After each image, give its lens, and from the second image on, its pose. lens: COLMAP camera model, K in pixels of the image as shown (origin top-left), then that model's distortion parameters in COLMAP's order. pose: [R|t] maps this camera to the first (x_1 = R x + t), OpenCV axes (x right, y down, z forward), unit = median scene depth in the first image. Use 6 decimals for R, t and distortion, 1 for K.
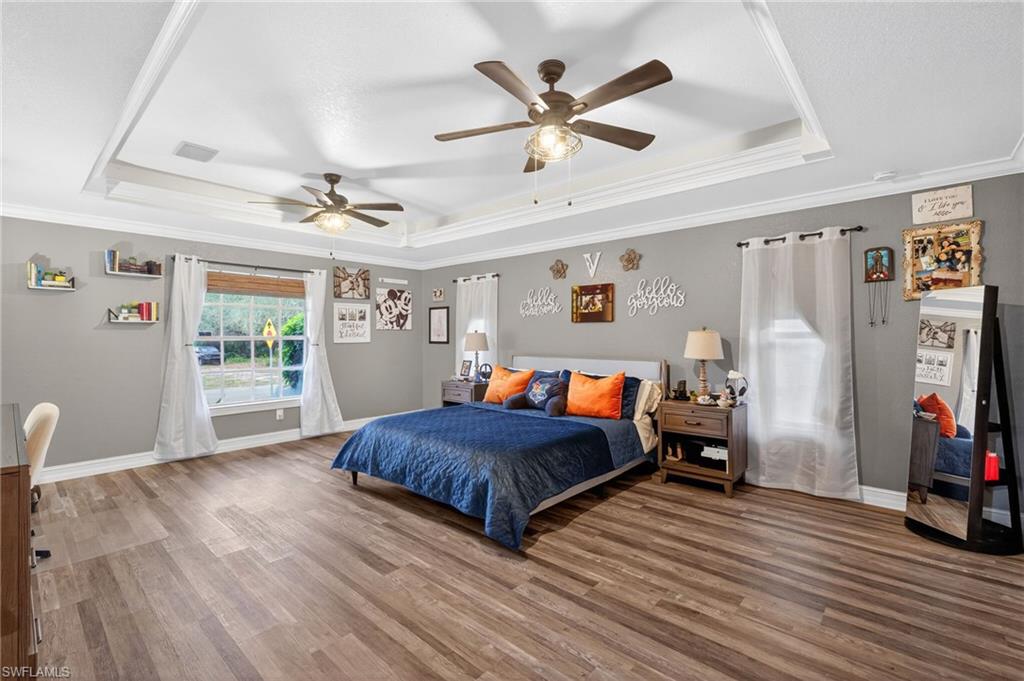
lens RADIAL K [[450.7, 0, 513.6], [0, 450.7, 334.7], [0, 0, 1]] dist [0.006817, 0.000034]
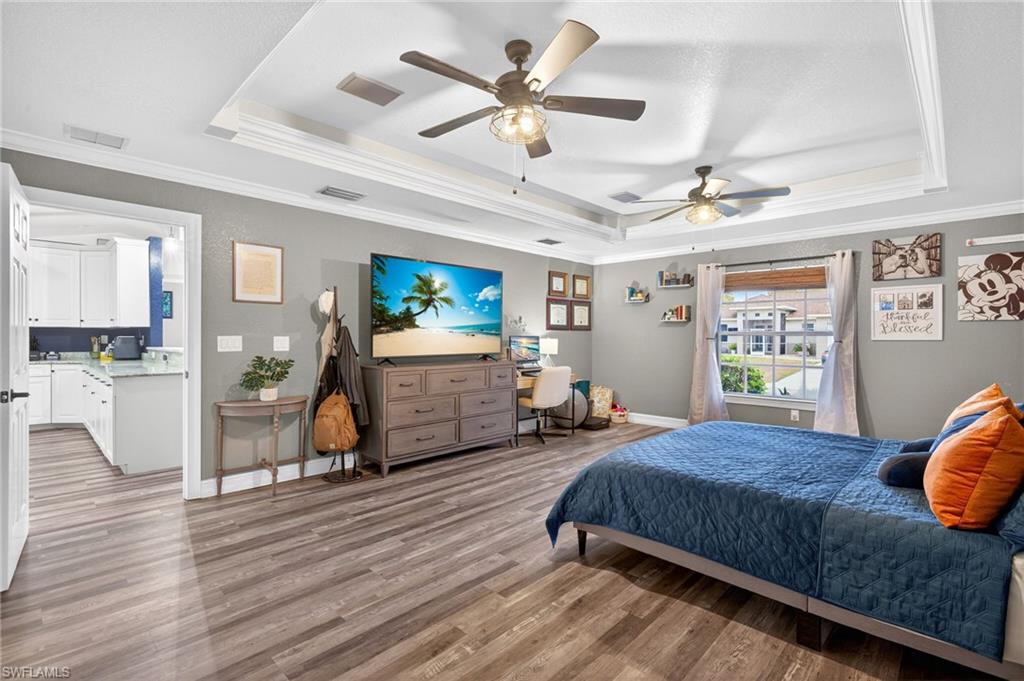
lens RADIAL K [[479.6, 0, 513.6], [0, 479.6, 337.2], [0, 0, 1]] dist [0.009907, -0.001696]
pose [[-0.042427, 0.003637, -0.999093, 0.580073], [-0.001313, 0.999992, 0.003696, 0.014431], [0.999099, 0.001469, -0.042422, 0.537576]]
